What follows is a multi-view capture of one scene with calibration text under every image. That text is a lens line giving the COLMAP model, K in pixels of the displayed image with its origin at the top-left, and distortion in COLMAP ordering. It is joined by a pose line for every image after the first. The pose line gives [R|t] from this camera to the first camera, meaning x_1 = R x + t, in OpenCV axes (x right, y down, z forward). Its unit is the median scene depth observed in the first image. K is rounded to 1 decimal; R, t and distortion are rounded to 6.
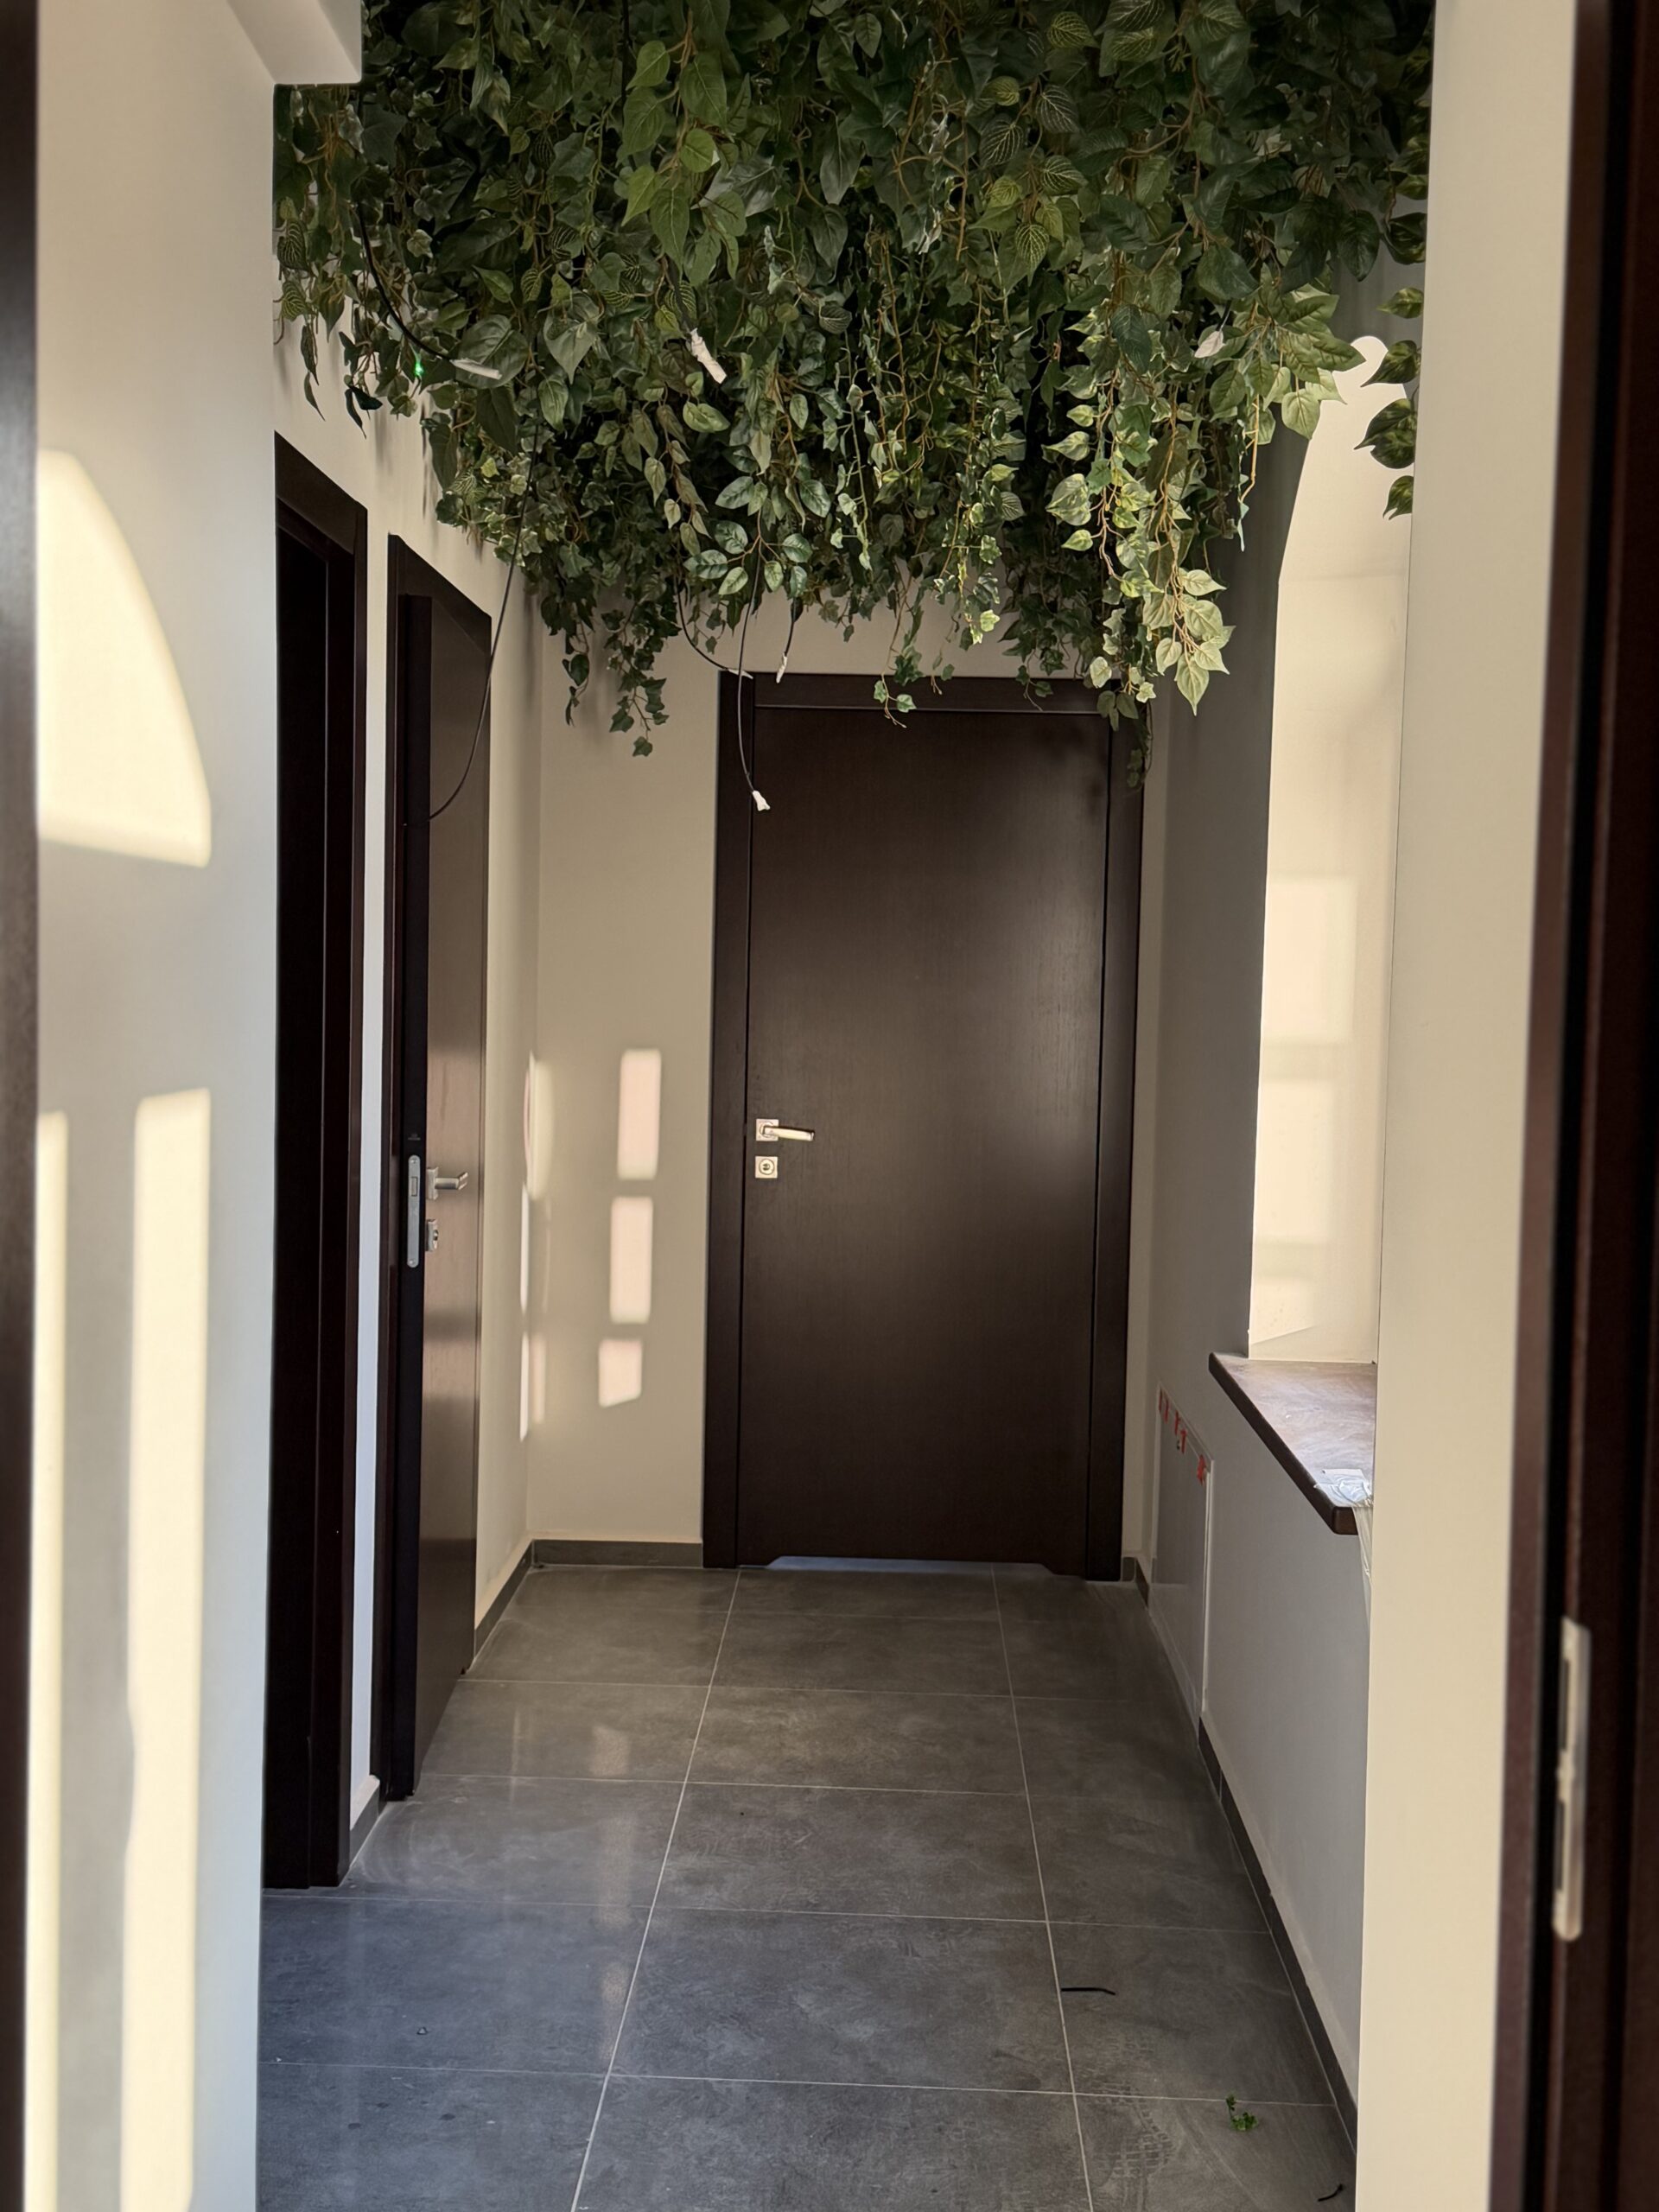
lens RADIAL K [[2623.9, 0, 824.0], [0, 2623.9, 1132.4], [0, 0, 1]] dist [0.108259, 0.000000]
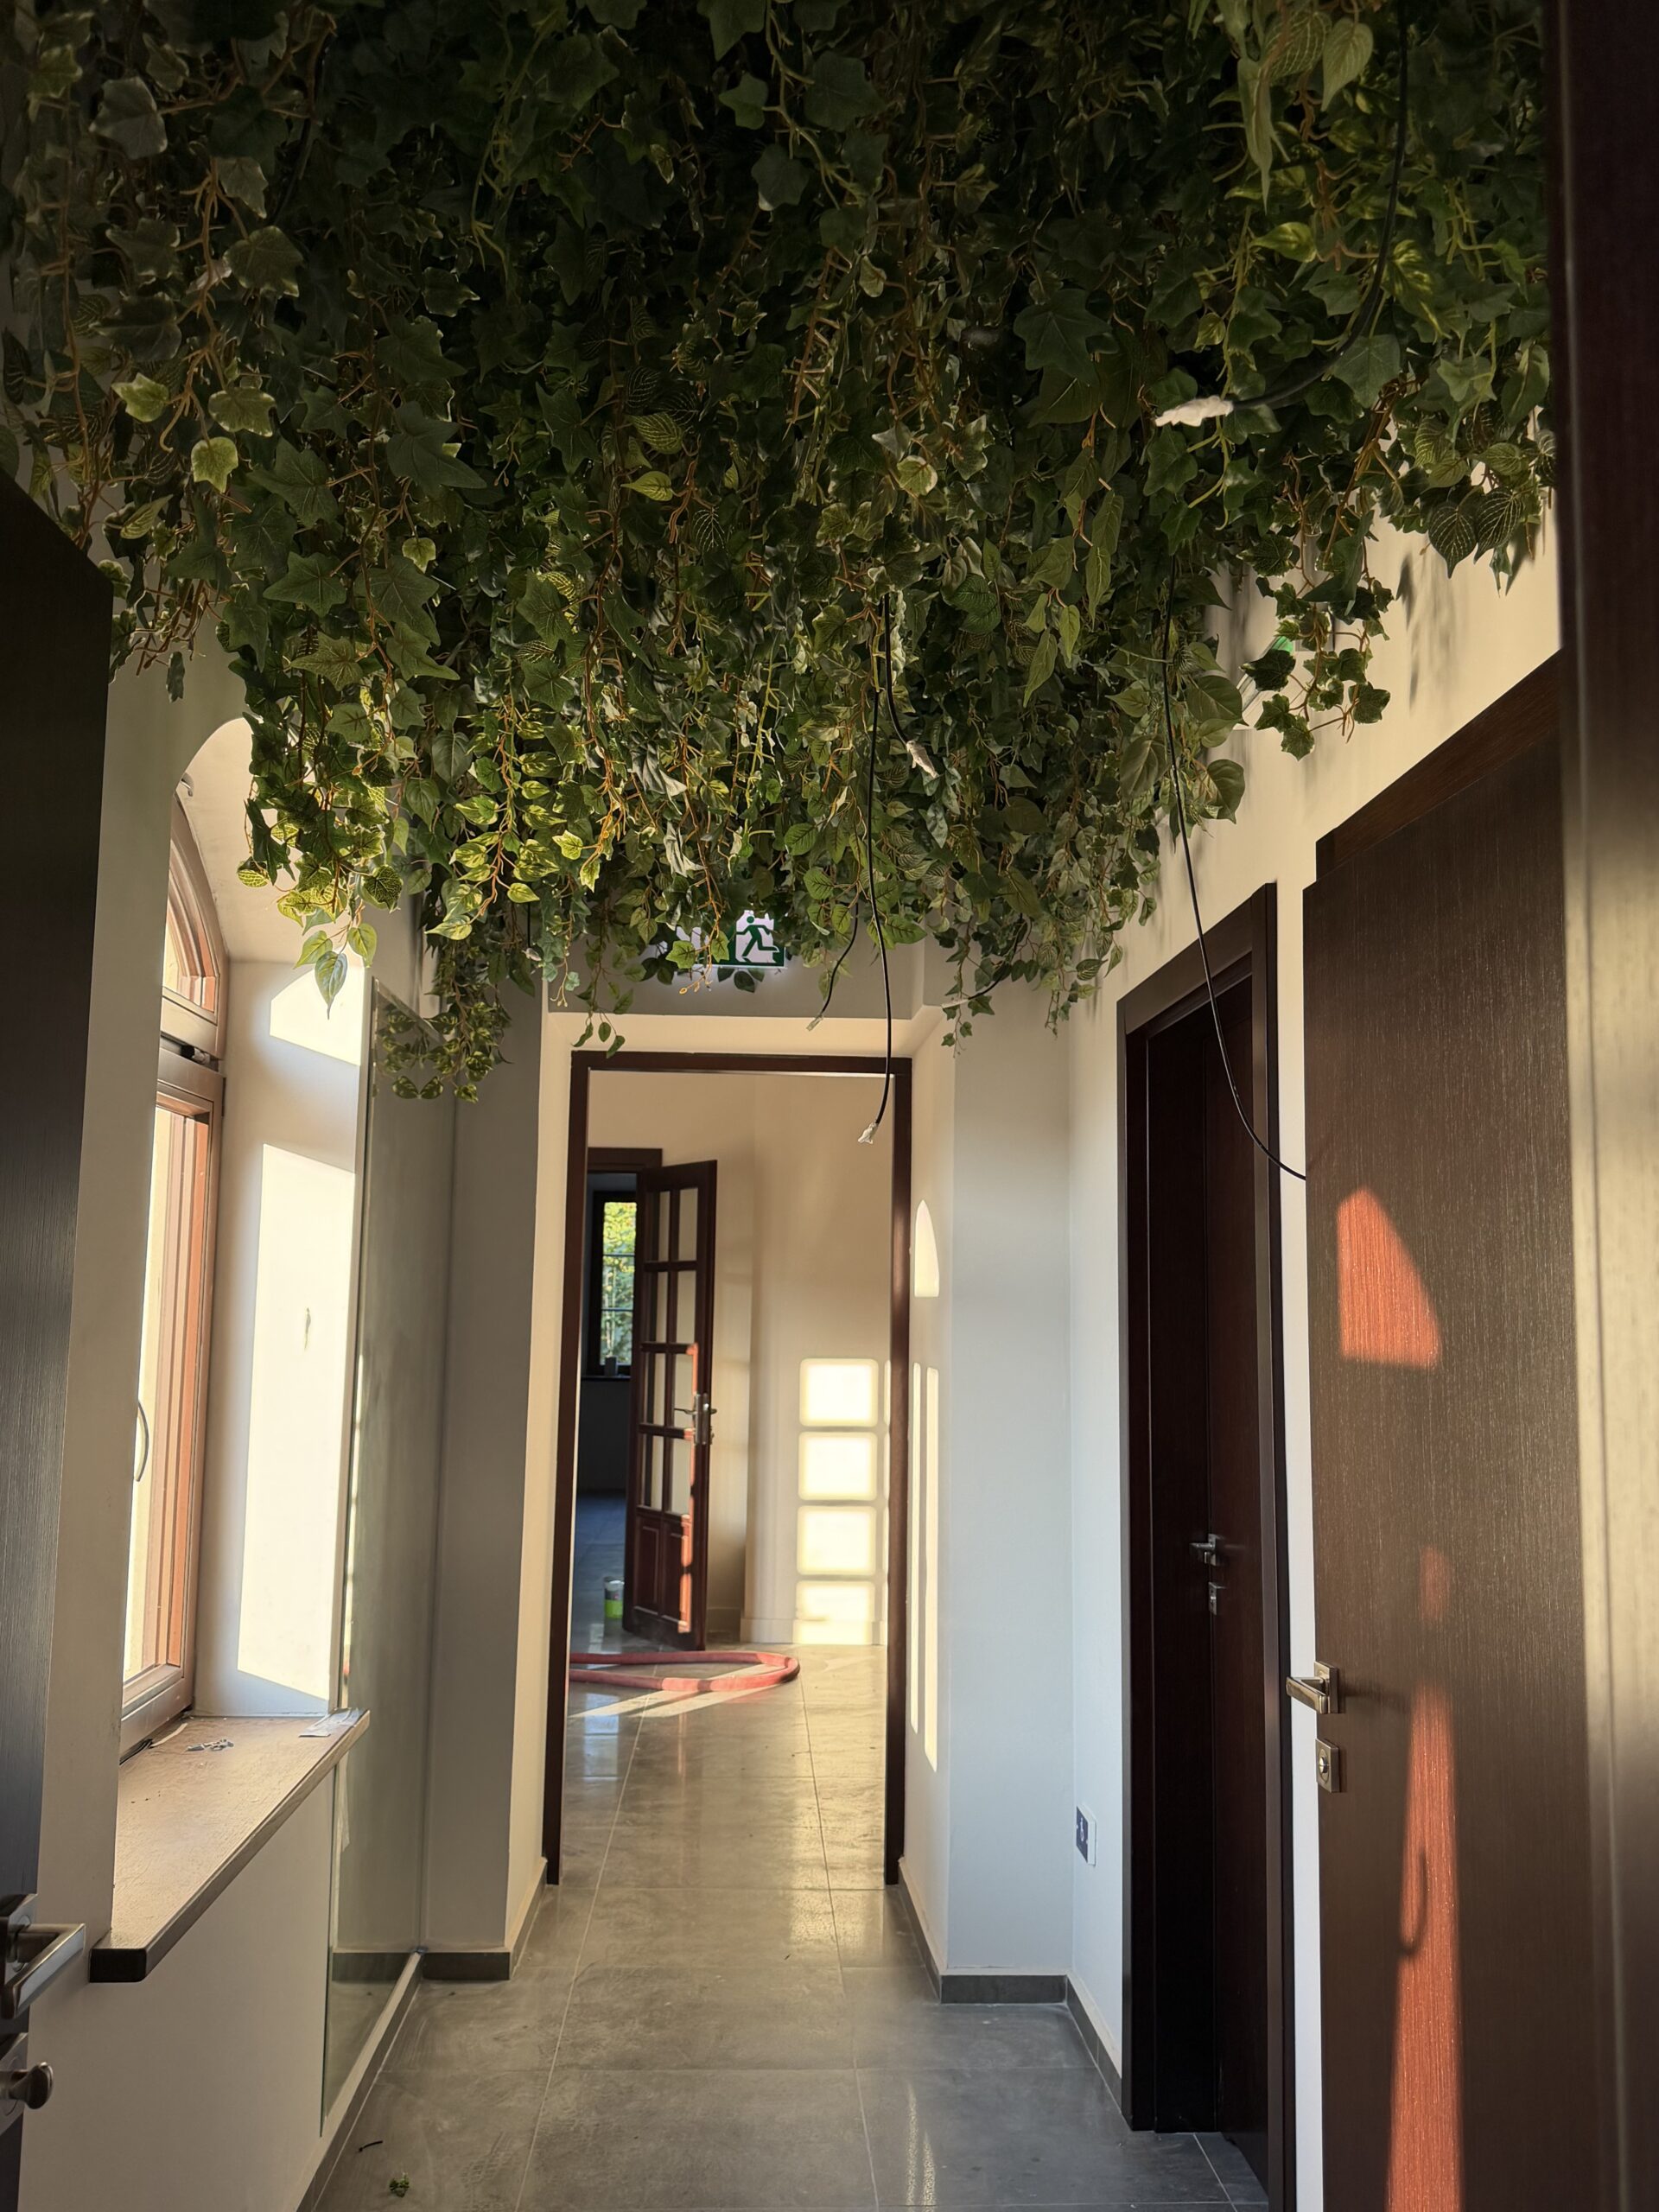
lens RADIAL K [[1969.8, 0, 825.7], [0, 1969.8, 1117.5], [0, 0, 1]] dist [0.109454, -0.133075]
pose [[-0.996924, -0.038337, -0.068365, 0.024278], [-0.035914, 0.998695, -0.036324, -0.108989], [0.069669, -0.033757, -0.996999, 1.572341]]
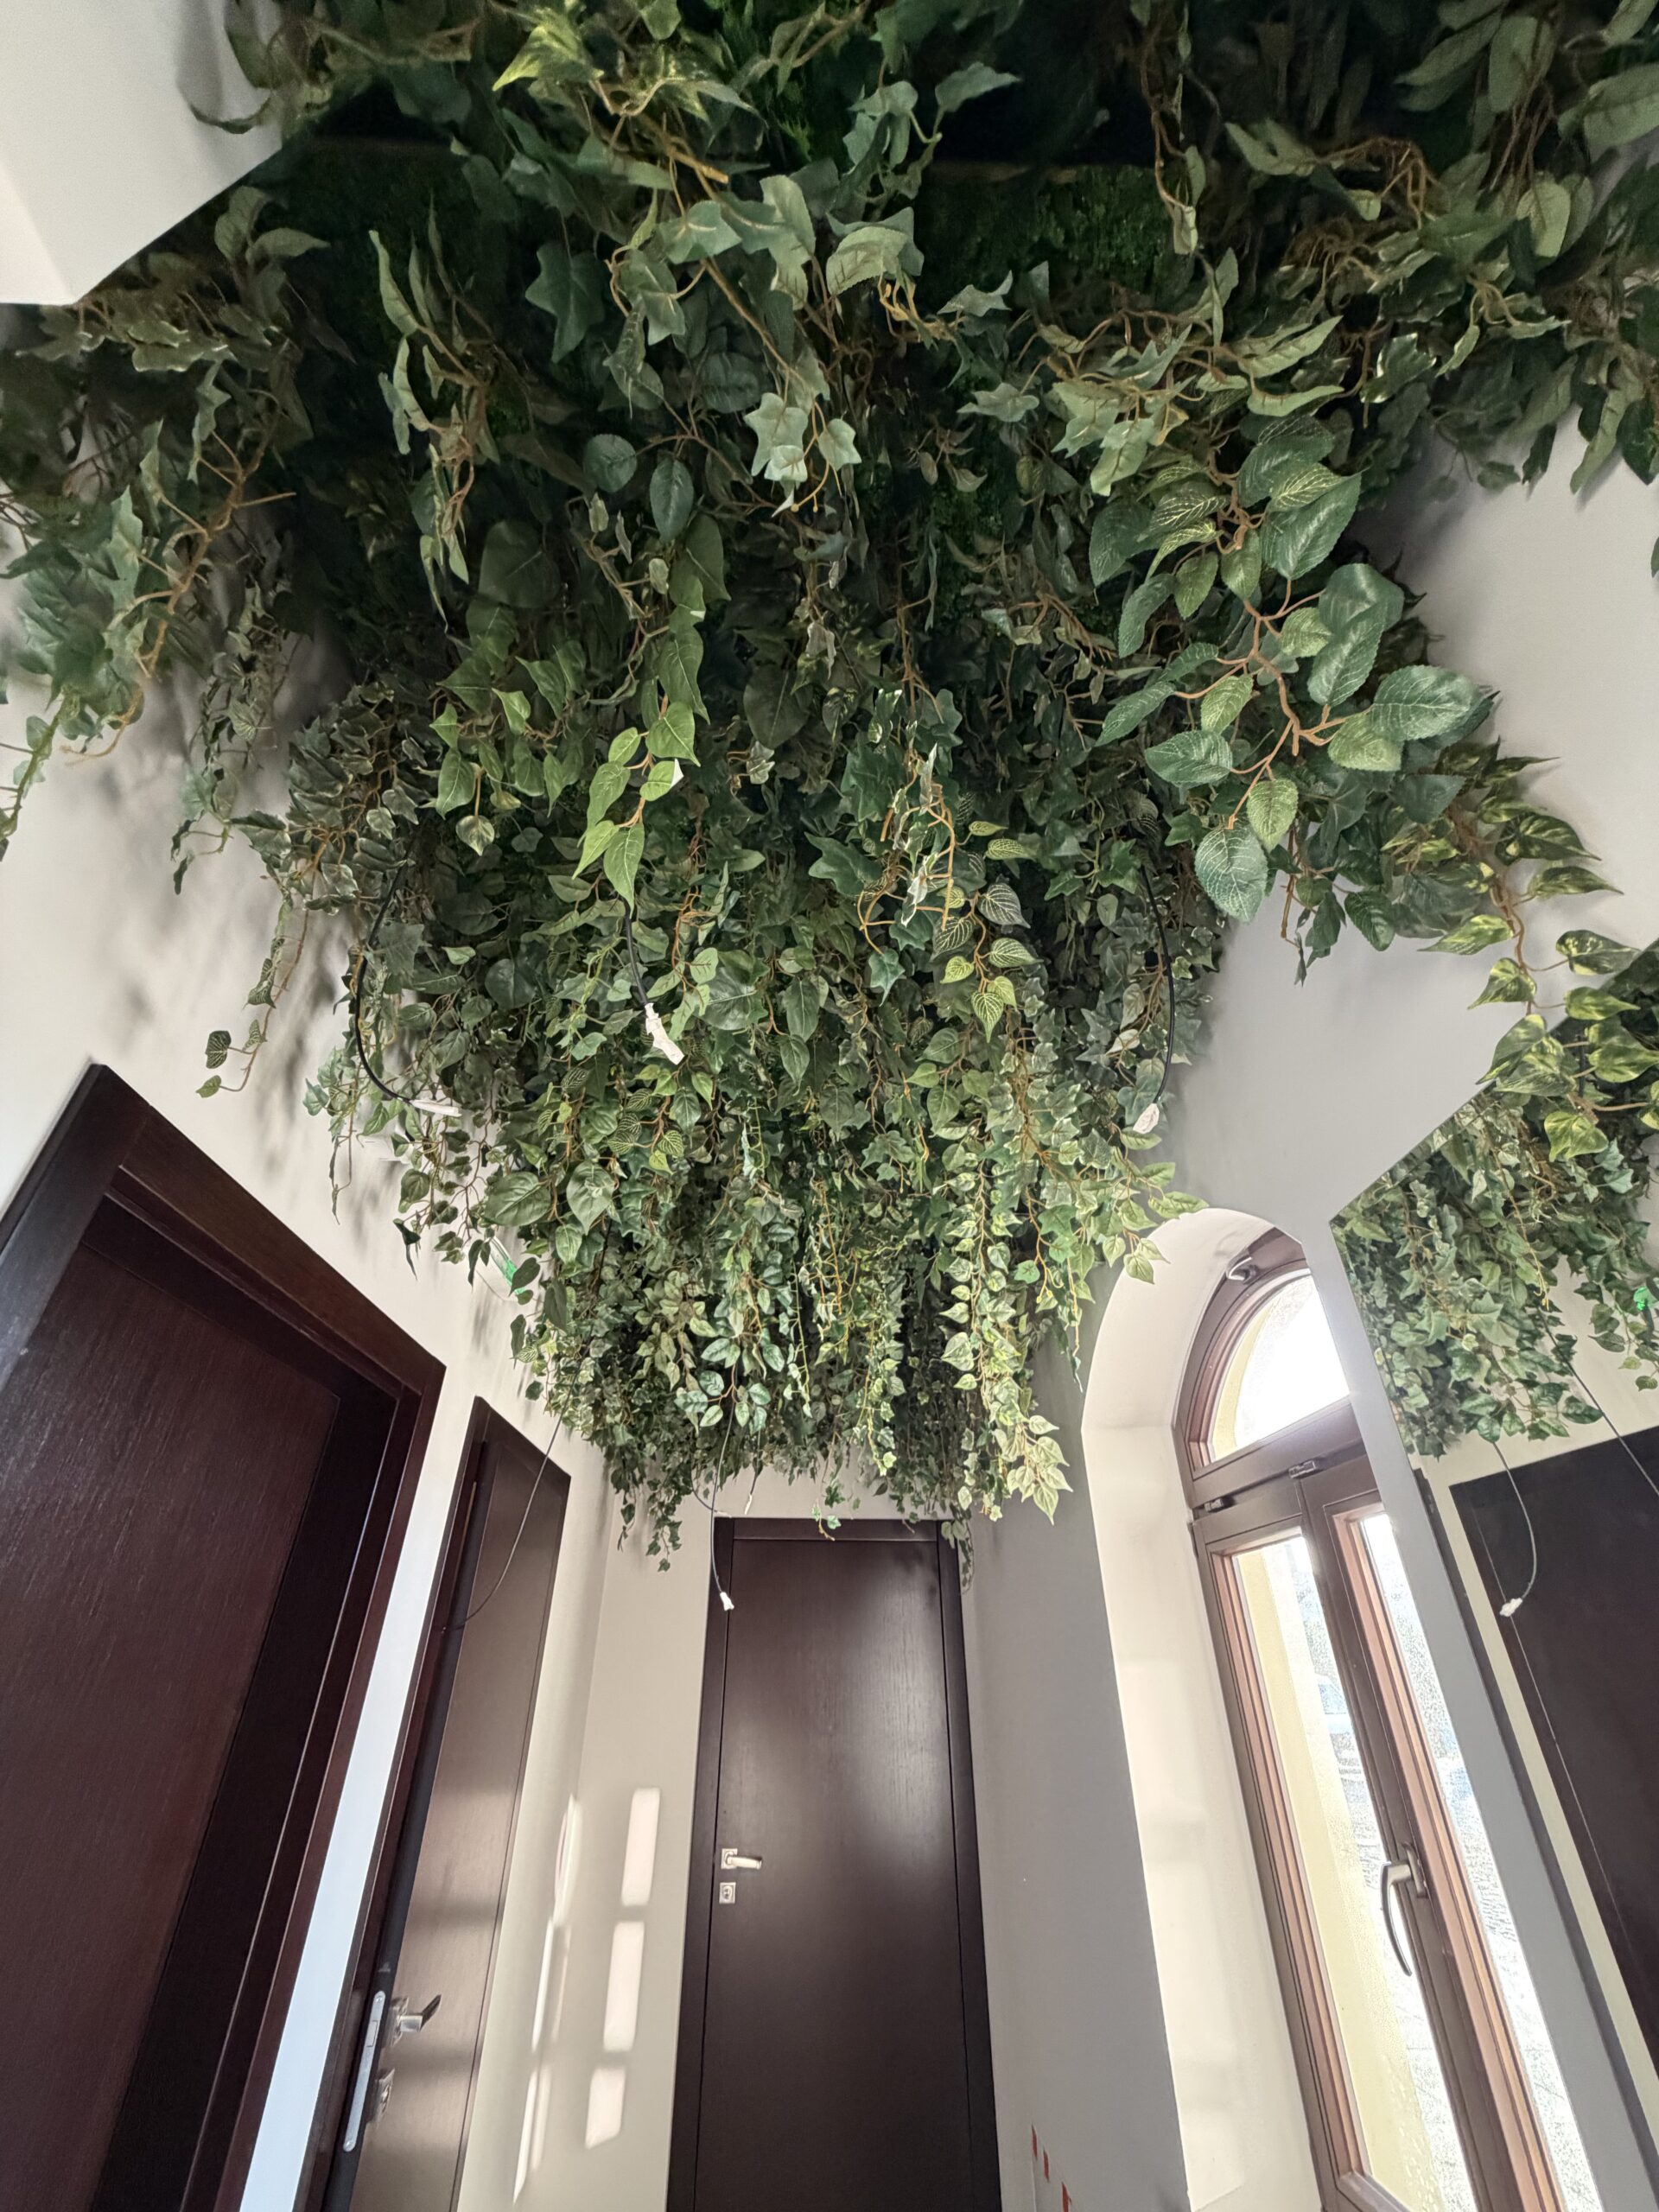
lens RADIAL K [[885.6, 0, 832.8], [0, 885.6, 1099.4], [0, 0, 1]] dist [0.000466, -0.000131]
pose [[0.997919, 0.018078, 0.061896, -0.003298], [0.022389, 0.803035, -0.595511, -0.063053], [-0.060471, 0.595658, 0.800959, 0.495314]]
